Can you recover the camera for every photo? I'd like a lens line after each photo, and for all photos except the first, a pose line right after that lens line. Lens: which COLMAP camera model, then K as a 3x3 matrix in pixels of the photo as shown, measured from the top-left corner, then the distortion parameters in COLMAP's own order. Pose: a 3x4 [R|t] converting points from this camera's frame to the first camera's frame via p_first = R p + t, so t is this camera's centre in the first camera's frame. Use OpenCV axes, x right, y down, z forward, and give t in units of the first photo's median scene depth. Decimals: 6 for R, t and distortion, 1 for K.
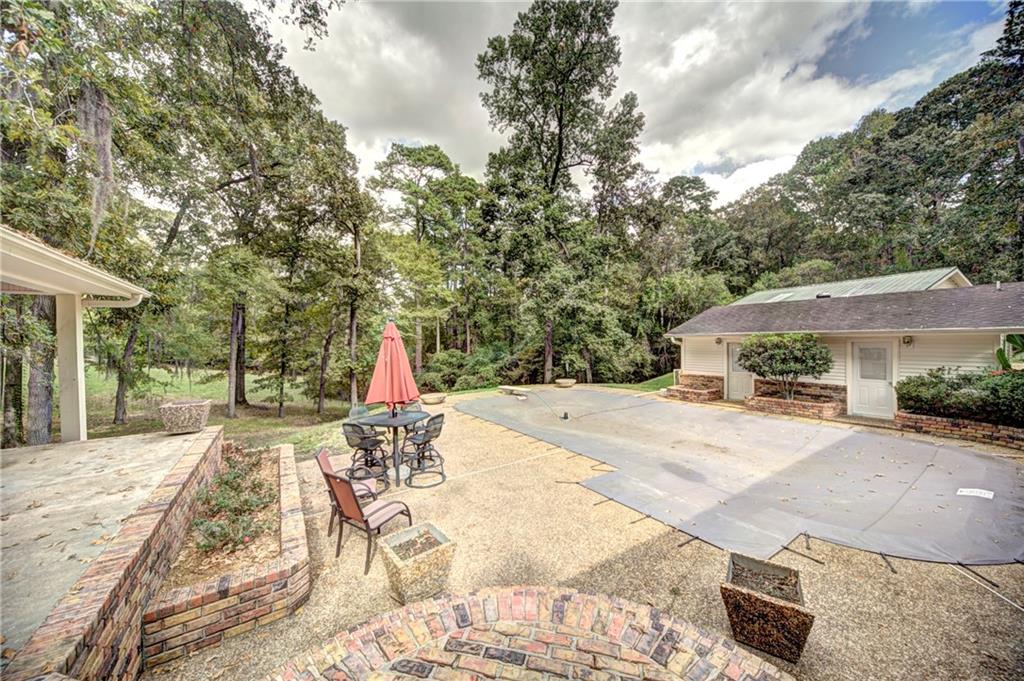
lens RADIAL K [[354.8, 0, 510.6], [0, 354.8, 343.3], [0, 0, 1]] dist [0.000235, 0.000022]
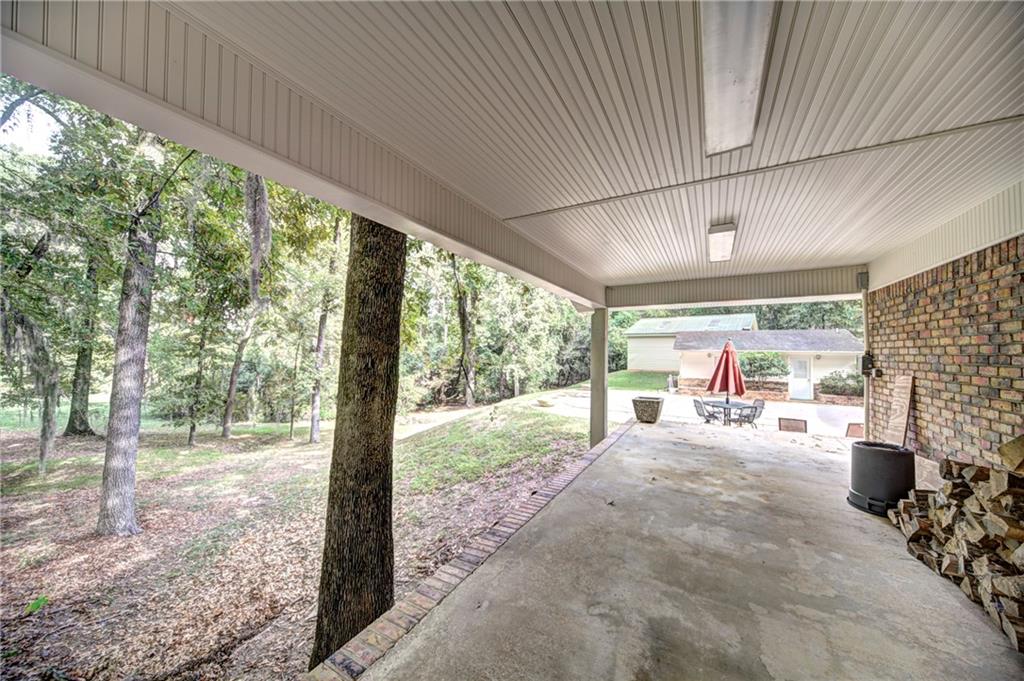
lens RADIAL K [[354.8, 0, 513.1], [0, 354.8, 343.6], [0, 0, 1]] dist [0.000235, 0.000022]
pose [[0.886115, 0.033282, 0.462268, -1.087028], [-0.020087, 0.999239, -0.033439, 0.013441], [-0.463030, 0.020345, 0.886109, 0.055875]]
